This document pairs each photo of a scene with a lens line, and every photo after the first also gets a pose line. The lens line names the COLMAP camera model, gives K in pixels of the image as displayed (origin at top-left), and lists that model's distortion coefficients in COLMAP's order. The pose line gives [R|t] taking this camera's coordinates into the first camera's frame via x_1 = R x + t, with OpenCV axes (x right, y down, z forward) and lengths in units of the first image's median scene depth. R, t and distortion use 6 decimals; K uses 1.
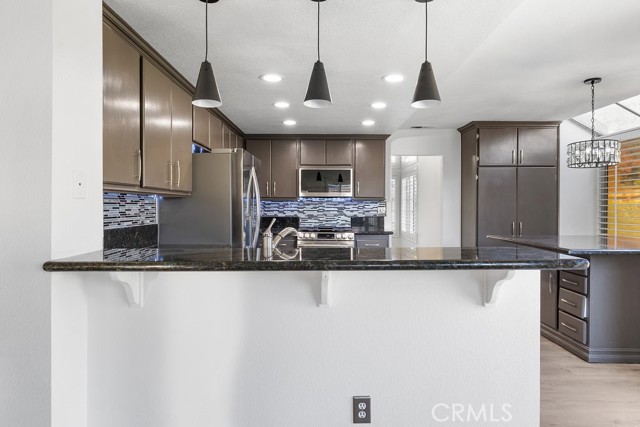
lens RADIAL K [[381.5, 0, 320.0], [0, 381.5, 213.5], [0, 0, 1]] dist [0.000527, 0.000021]
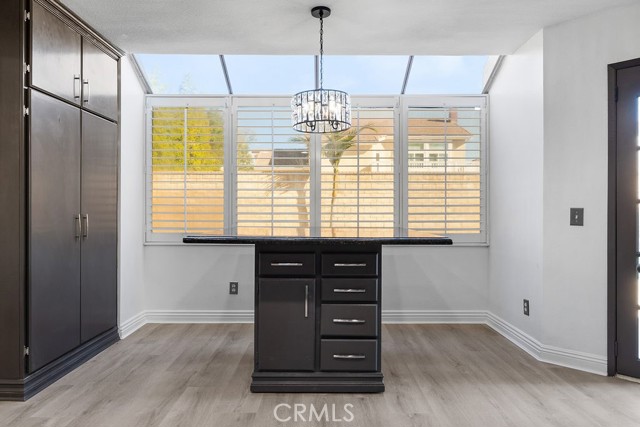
lens RADIAL K [[417.0, 0, 320.0], [0, 417.0, 213.5], [0, 0, 1]] dist [-0.001683, -0.002083]
pose [[-0.001874, -0.012806, 0.999916, -0.056843], [0.014112, 0.999818, 0.012831, 0.017727], [-0.999899, 0.014134, -0.001693, 0.635780]]
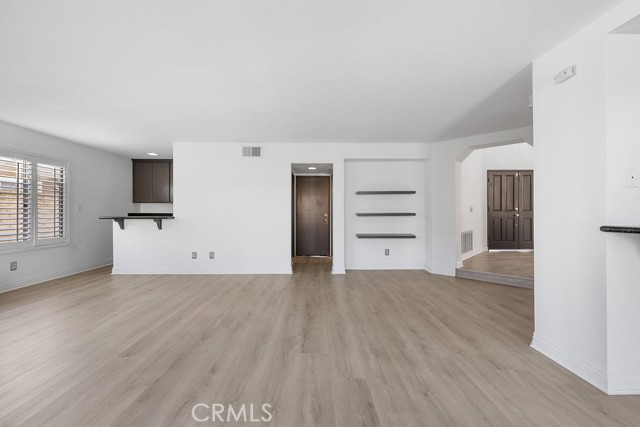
lens RADIAL K [[270.4, 0, 320.0], [0, 270.4, 213.5], [0, 0, 1]] dist [0.000633, -0.000205]
pose [[0.030642, -0.000662, -0.999530, 0.121107], [-0.015215, 0.999884, -0.001129, 0.026571], [0.999415, 0.015242, 0.030628, -0.075378]]
